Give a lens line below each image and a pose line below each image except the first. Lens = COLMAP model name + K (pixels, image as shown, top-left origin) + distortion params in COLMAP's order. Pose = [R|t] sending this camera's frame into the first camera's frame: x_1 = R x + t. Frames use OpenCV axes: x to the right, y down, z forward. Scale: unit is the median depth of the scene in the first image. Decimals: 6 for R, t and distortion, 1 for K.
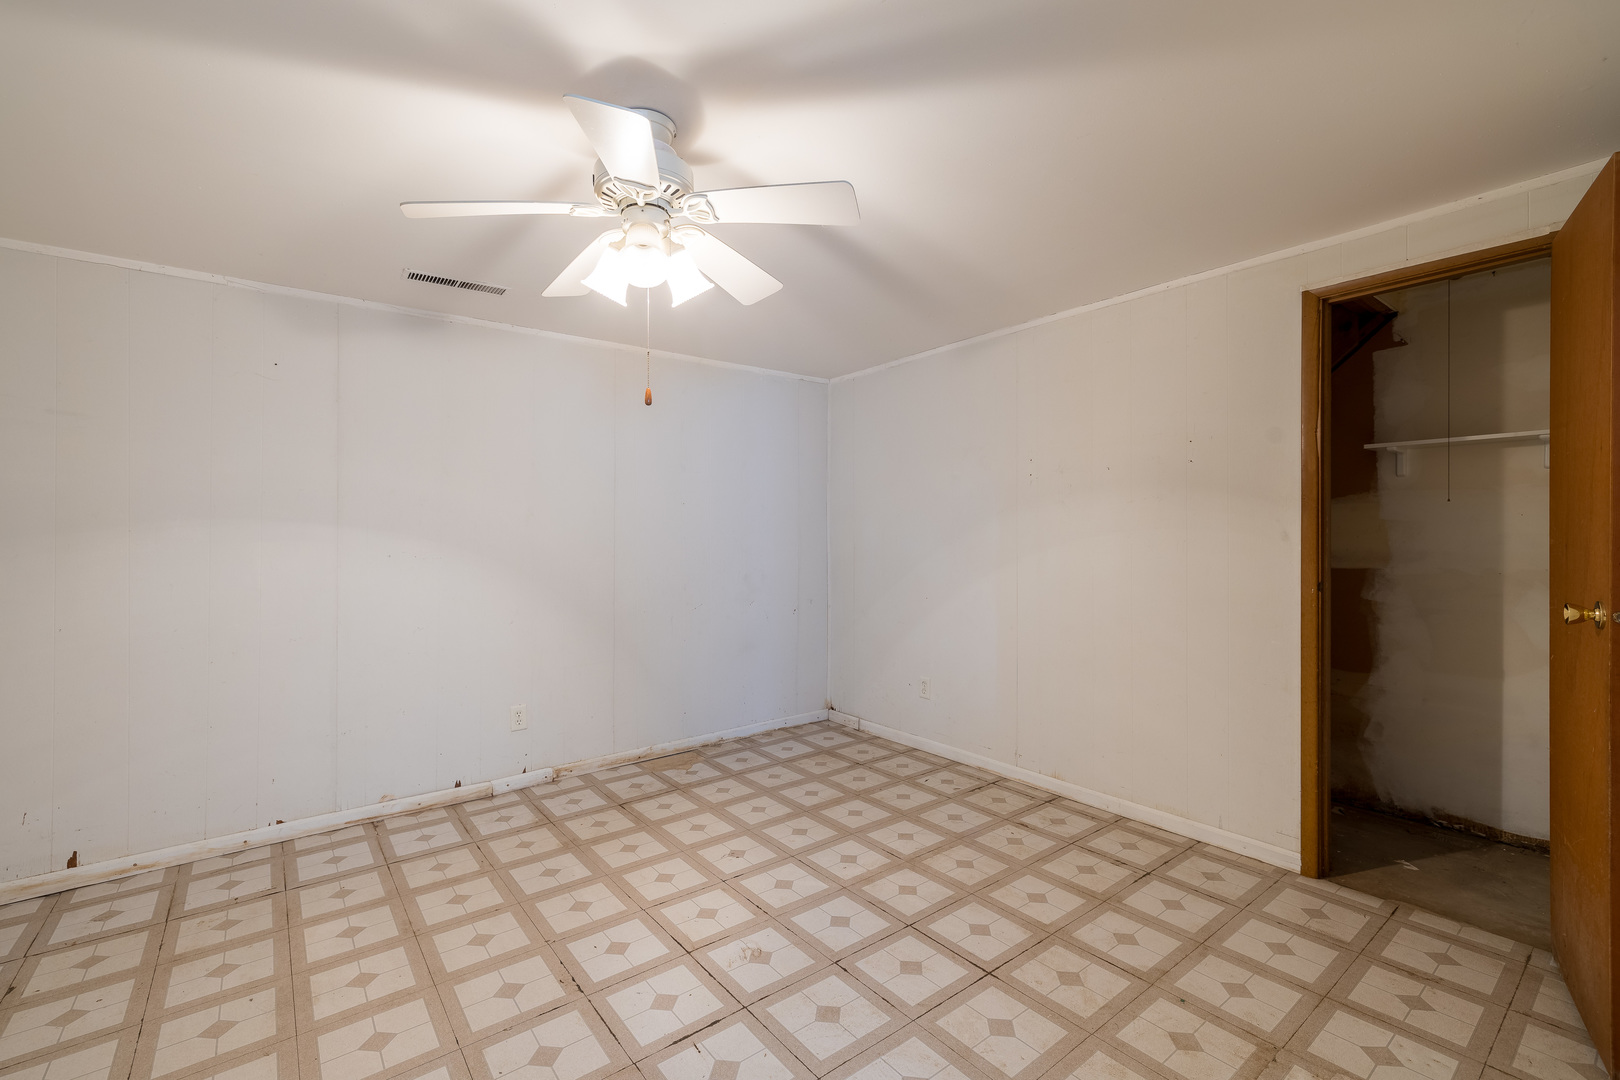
lens RADIAL K [[703.2, 0, 810.9], [0, 703.2, 534.7], [0, 0, 1]] dist [0.002819, 0.000141]
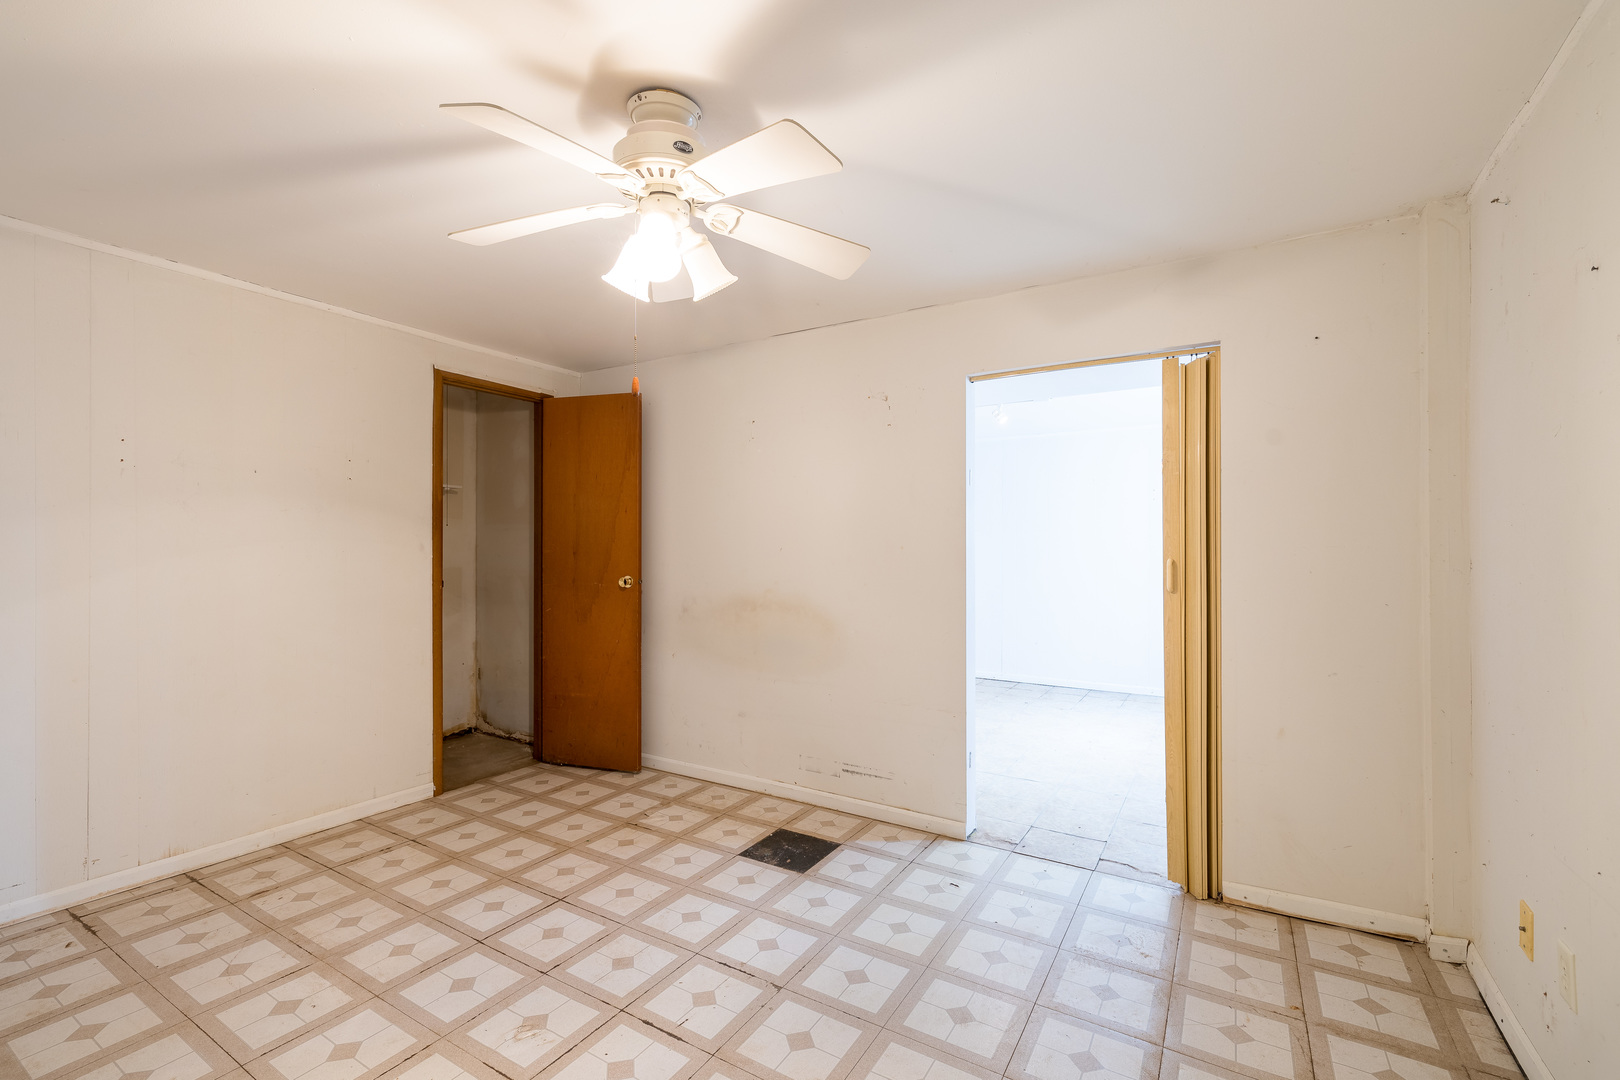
lens RADIAL K [[703.2, 0, 805.5], [0, 703.2, 546.8], [0, 0, 1]] dist [0.002819, 0.000141]
pose [[-0.354984, 0.007485, 0.934842, -0.889357], [-0.004131, 0.999946, -0.009575, 0.010766], [-0.934863, -0.007261, -0.354934, 0.873272]]
